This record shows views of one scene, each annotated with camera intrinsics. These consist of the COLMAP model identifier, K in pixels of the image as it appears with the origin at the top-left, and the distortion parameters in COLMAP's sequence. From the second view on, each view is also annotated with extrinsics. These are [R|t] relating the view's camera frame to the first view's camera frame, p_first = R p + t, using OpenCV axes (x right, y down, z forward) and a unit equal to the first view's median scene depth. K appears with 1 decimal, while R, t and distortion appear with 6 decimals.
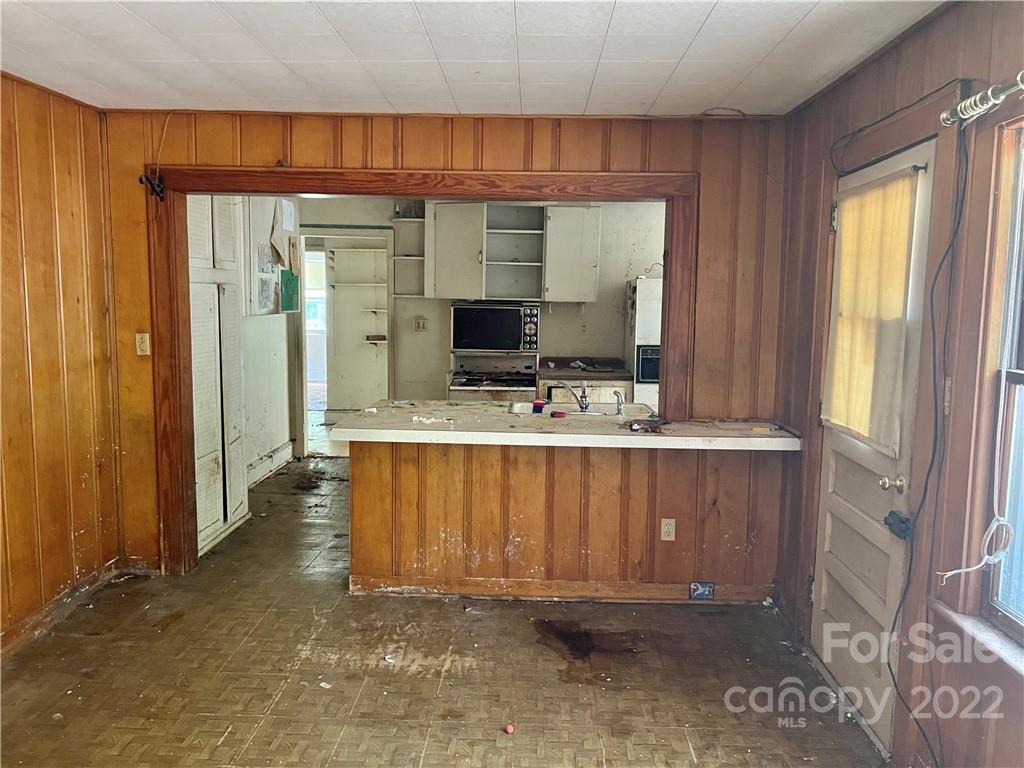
lens RADIAL K [[773.3, 0, 508.8], [0, 773.3, 381.0], [0, 0, 1]] dist [0.060199, -0.059383]
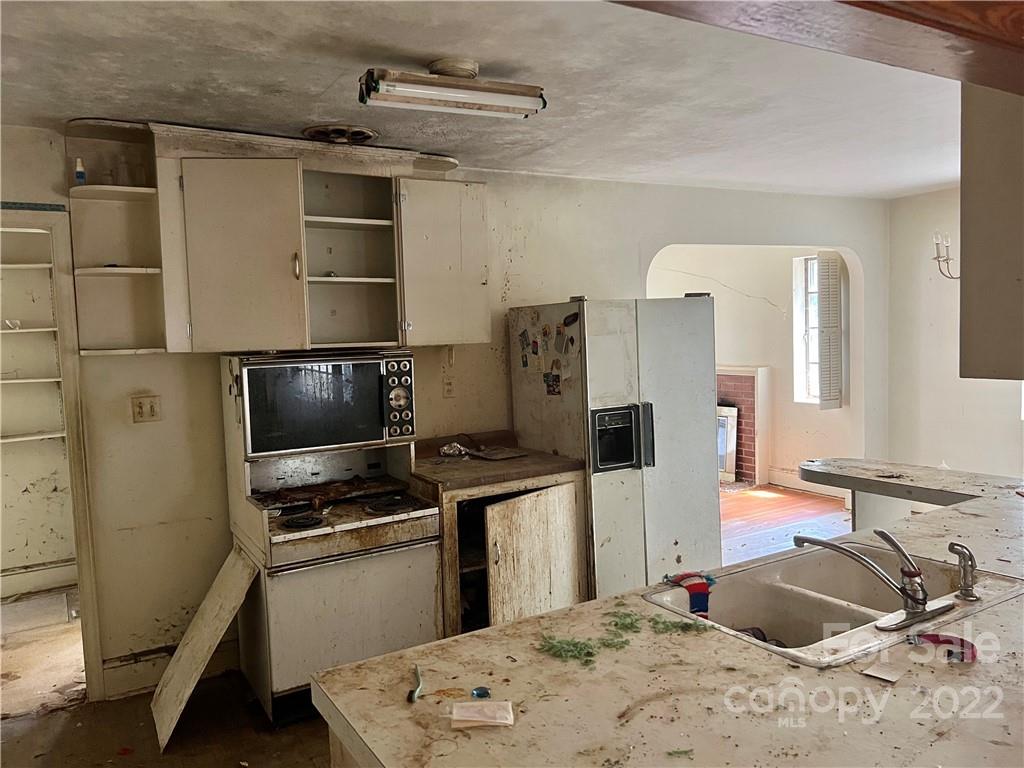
lens RADIAL K [[773.3, 0, 519.0], [0, 773.3, 382.2], [0, 0, 1]] dist [0.060199, -0.059383]
pose [[0.853225, -0.082100, 0.515040, -0.175472], [0.105375, 0.994303, -0.016070, -0.059674], [-0.510786, 0.067983, 0.857016, 0.485209]]
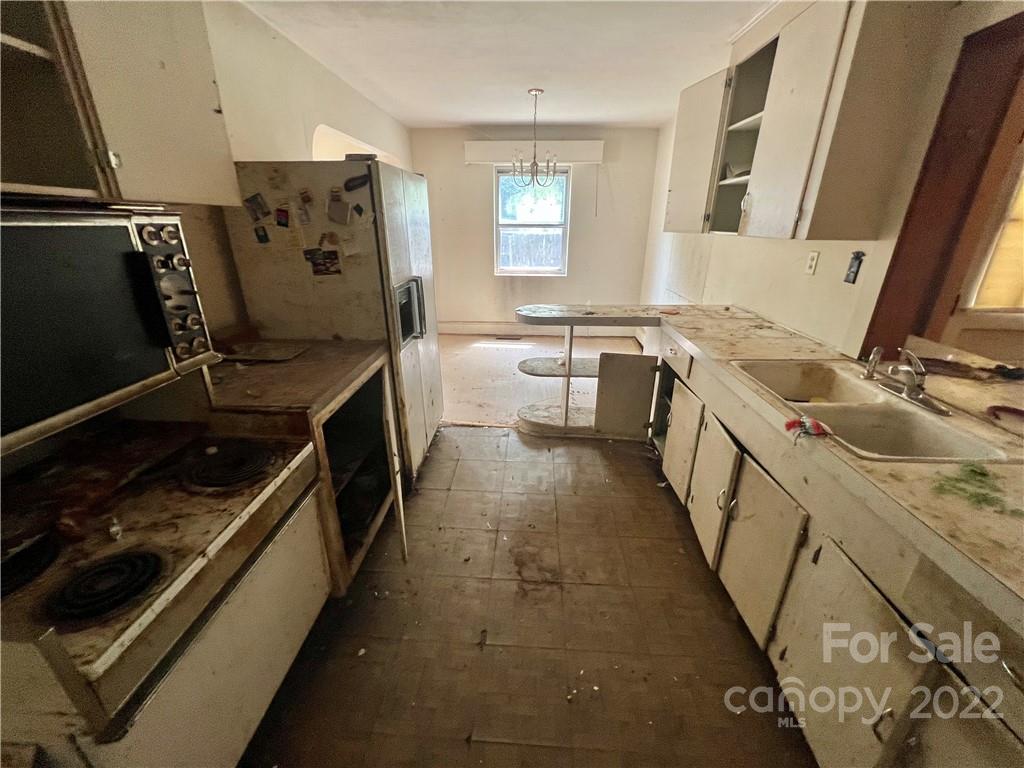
lens RADIAL K [[409.7, 0, 512.1], [0, 409.7, 383.3], [0, 0, 1]] dist [0.000324, -0.000200]
pose [[0.037320, -0.380260, 0.924126, -0.132975], [0.104217, 0.921209, 0.374851, -0.079976], [-0.993854, 0.082320, 0.074009, 0.834054]]
